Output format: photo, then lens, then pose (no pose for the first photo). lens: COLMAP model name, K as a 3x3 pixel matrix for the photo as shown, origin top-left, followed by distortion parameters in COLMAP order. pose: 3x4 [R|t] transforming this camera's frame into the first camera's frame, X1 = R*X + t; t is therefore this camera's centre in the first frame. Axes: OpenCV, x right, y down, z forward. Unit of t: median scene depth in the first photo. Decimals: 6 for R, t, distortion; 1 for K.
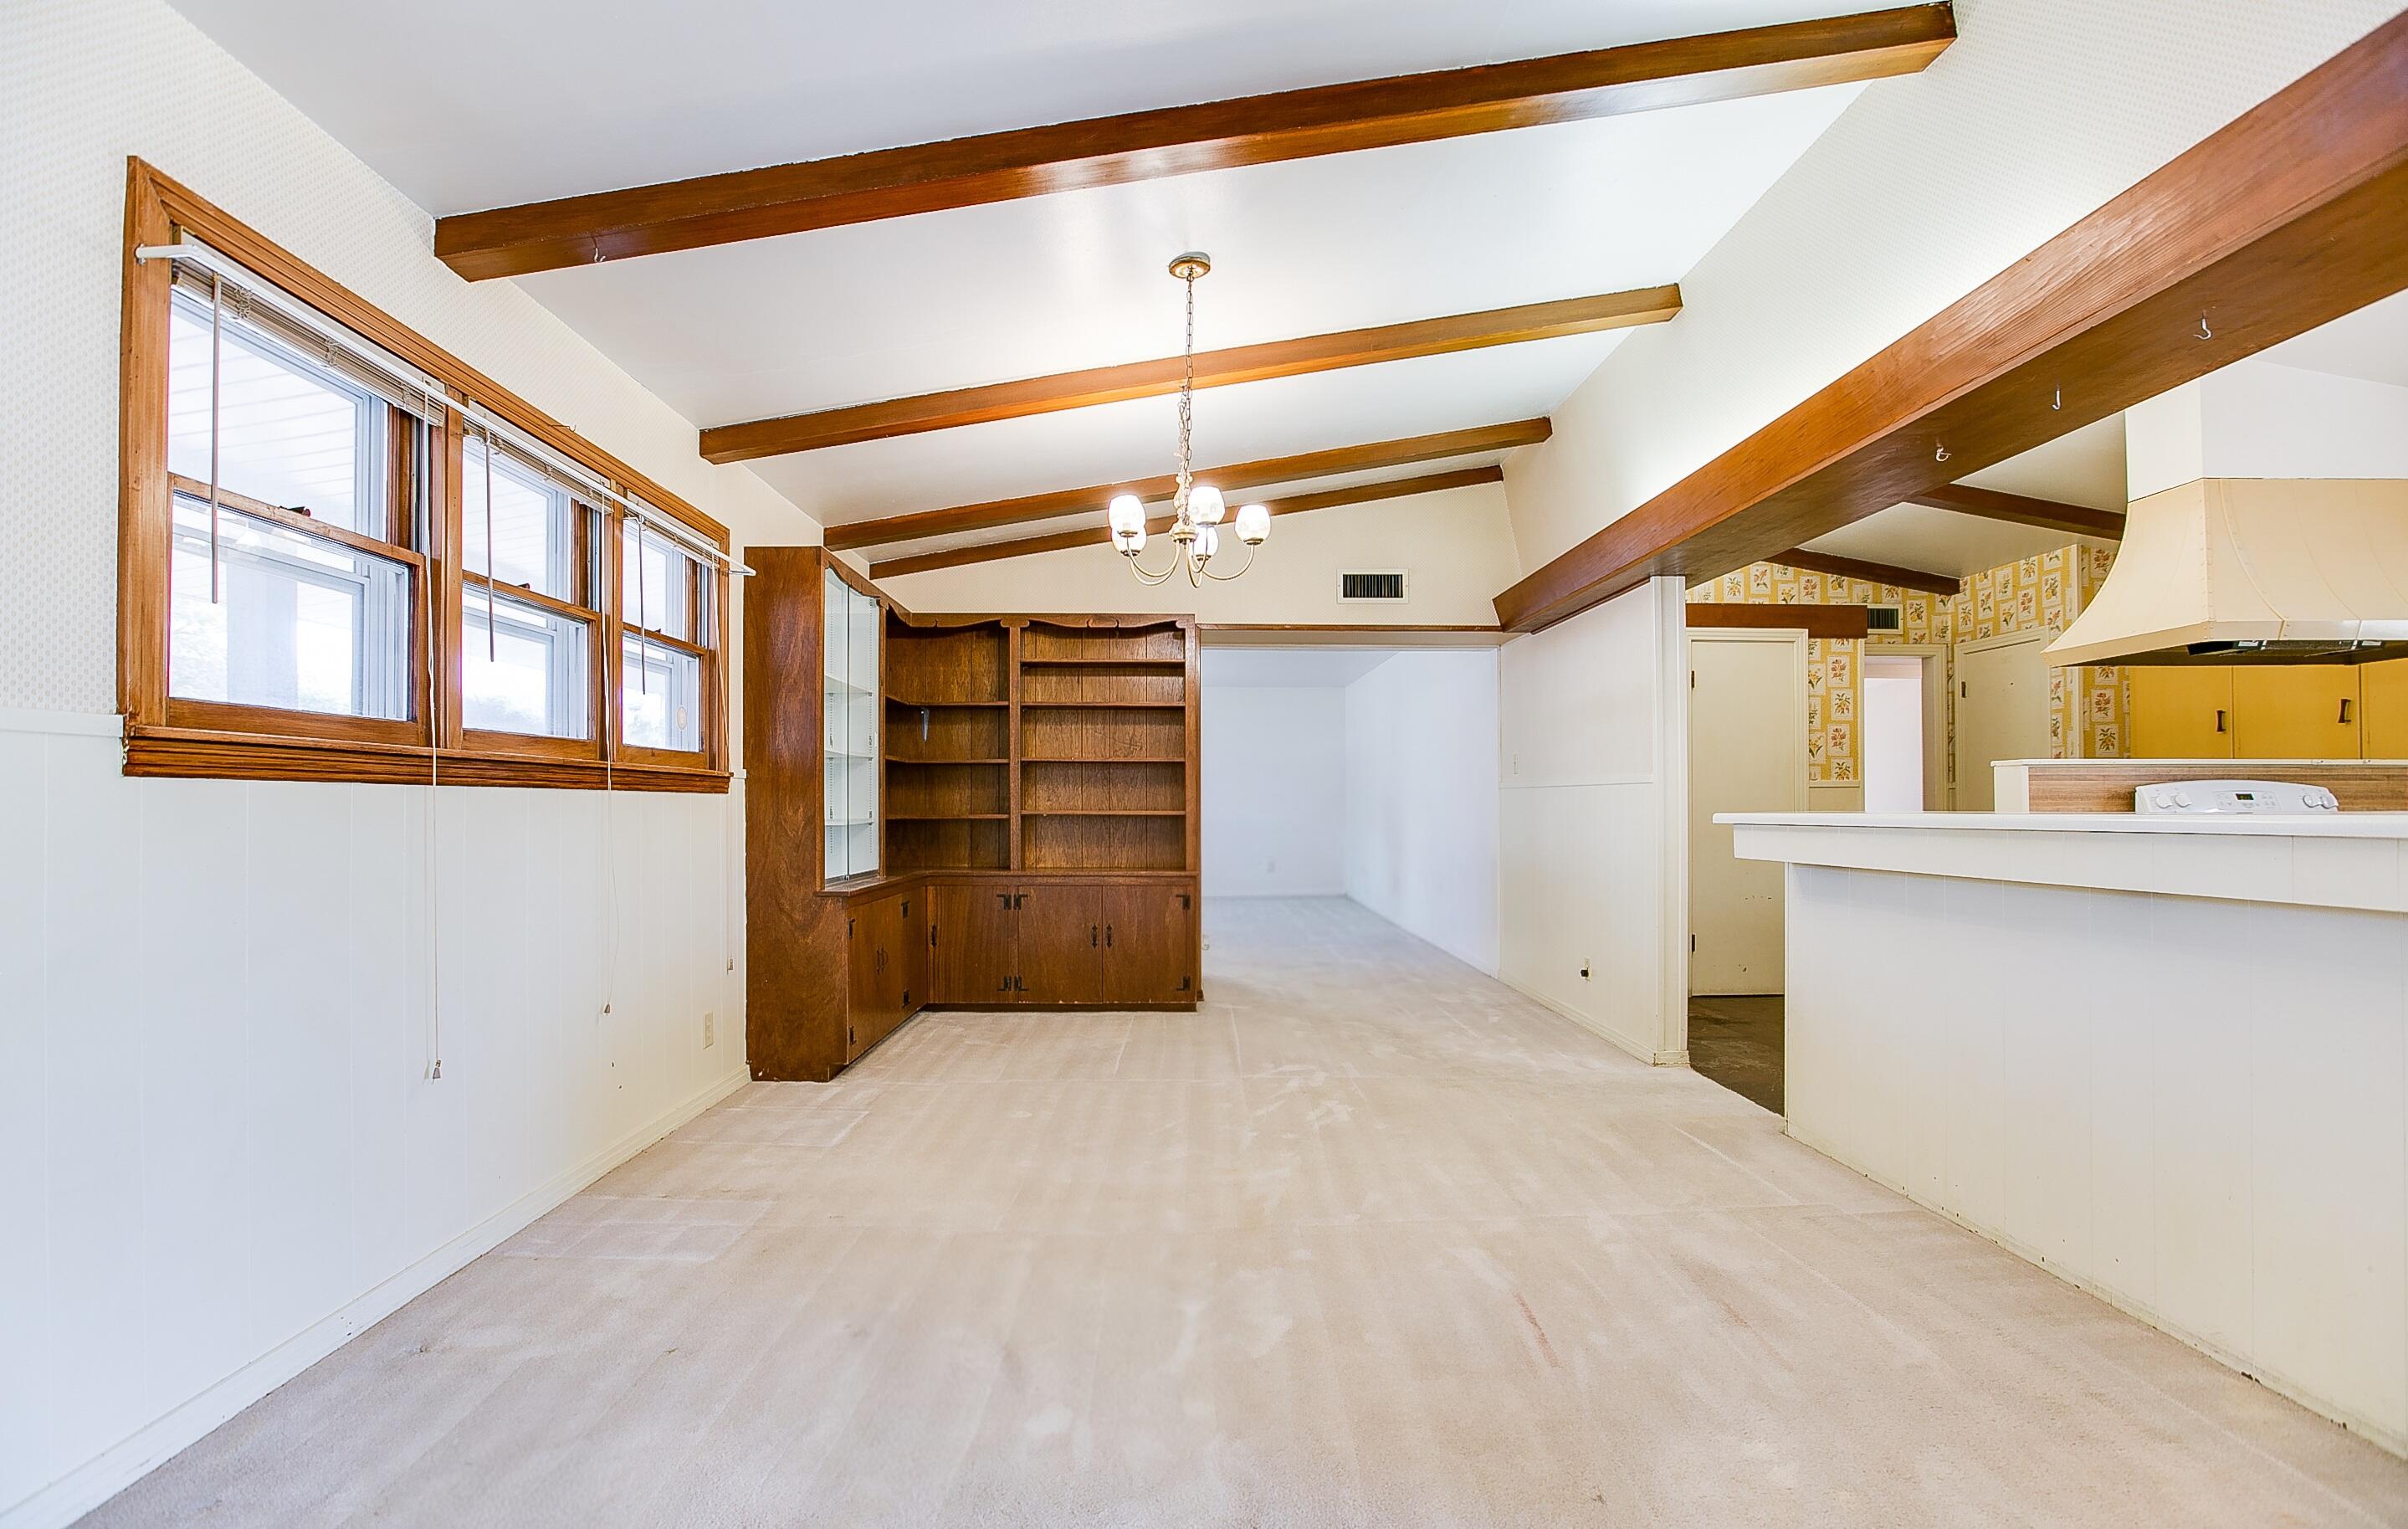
lens RADIAL K [[1209.8, 0, 1203.7], [0, 1209.8, 772.7], [0, 0, 1]] dist [0.000794, 0.013906]
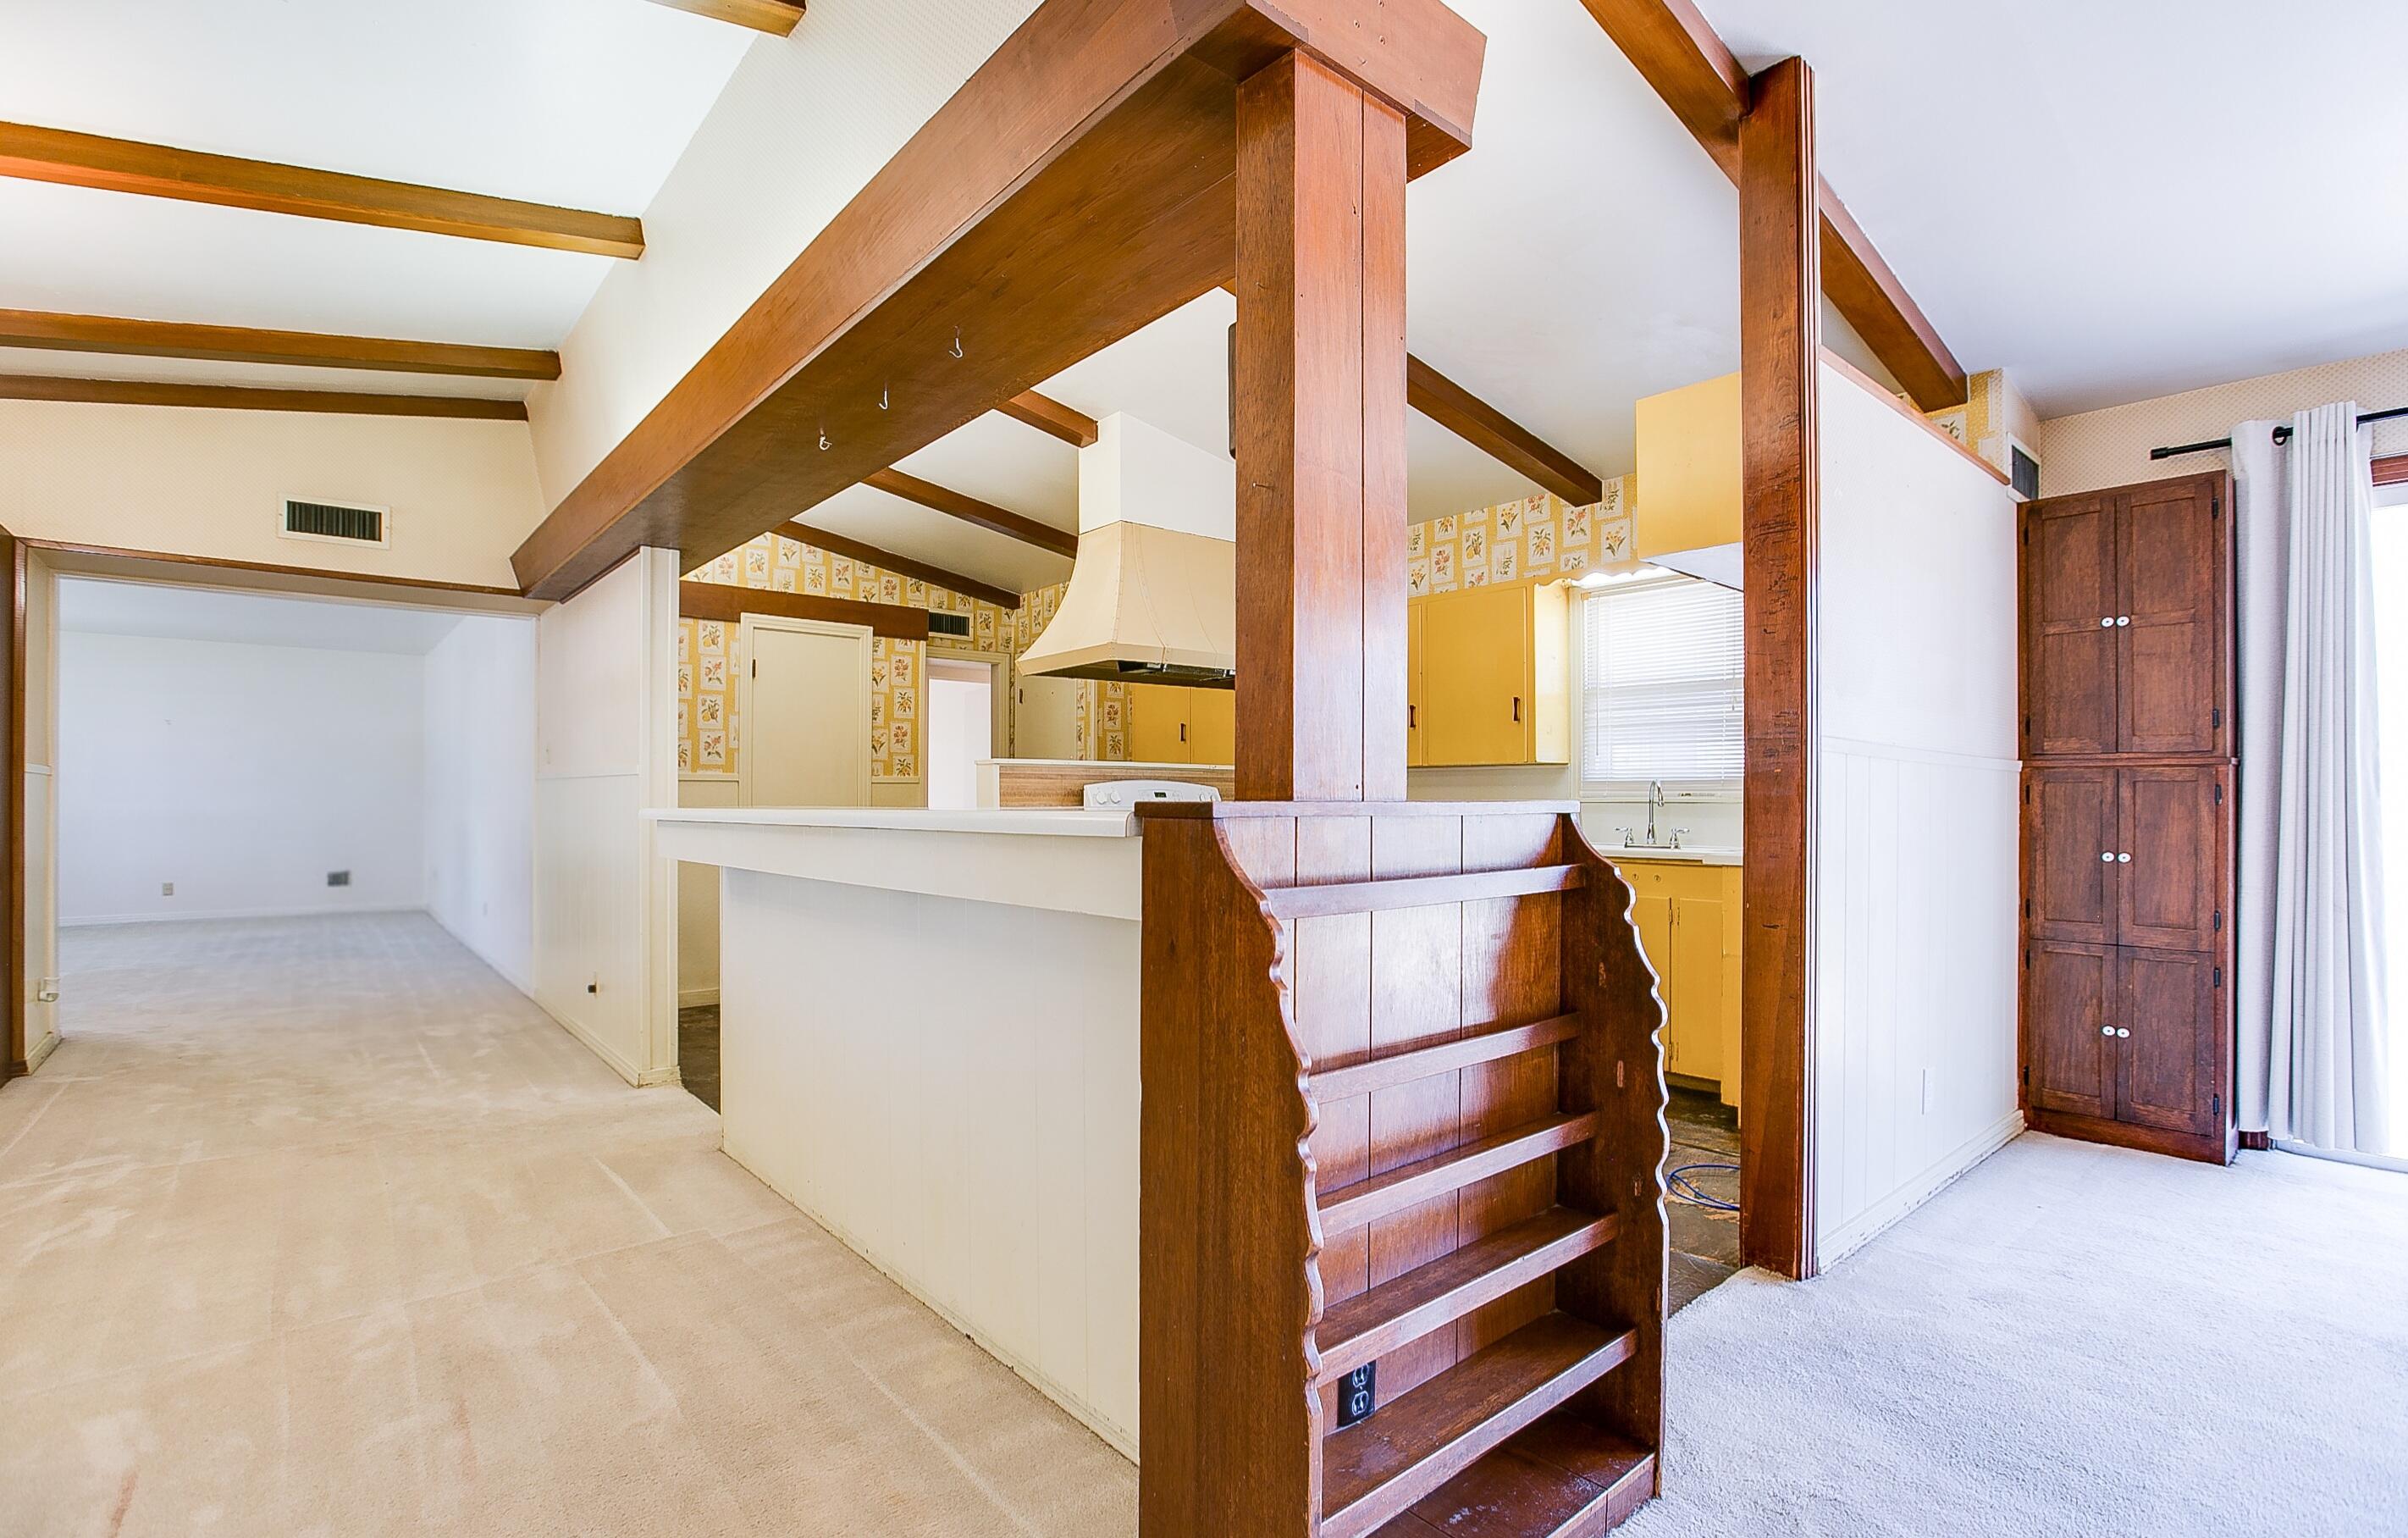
lens RADIAL K [[1221.6, 0, 1204.0], [0, 1221.6, 769.0], [0, 0, 1]] dist [0.036929, 0.001048]
pose [[0.808619, 0.020202, 0.587985, 0.121514], [-0.020934, 0.999765, -0.005561, 0.000269], [-0.587960, -0.007813, 0.808853, 0.005470]]
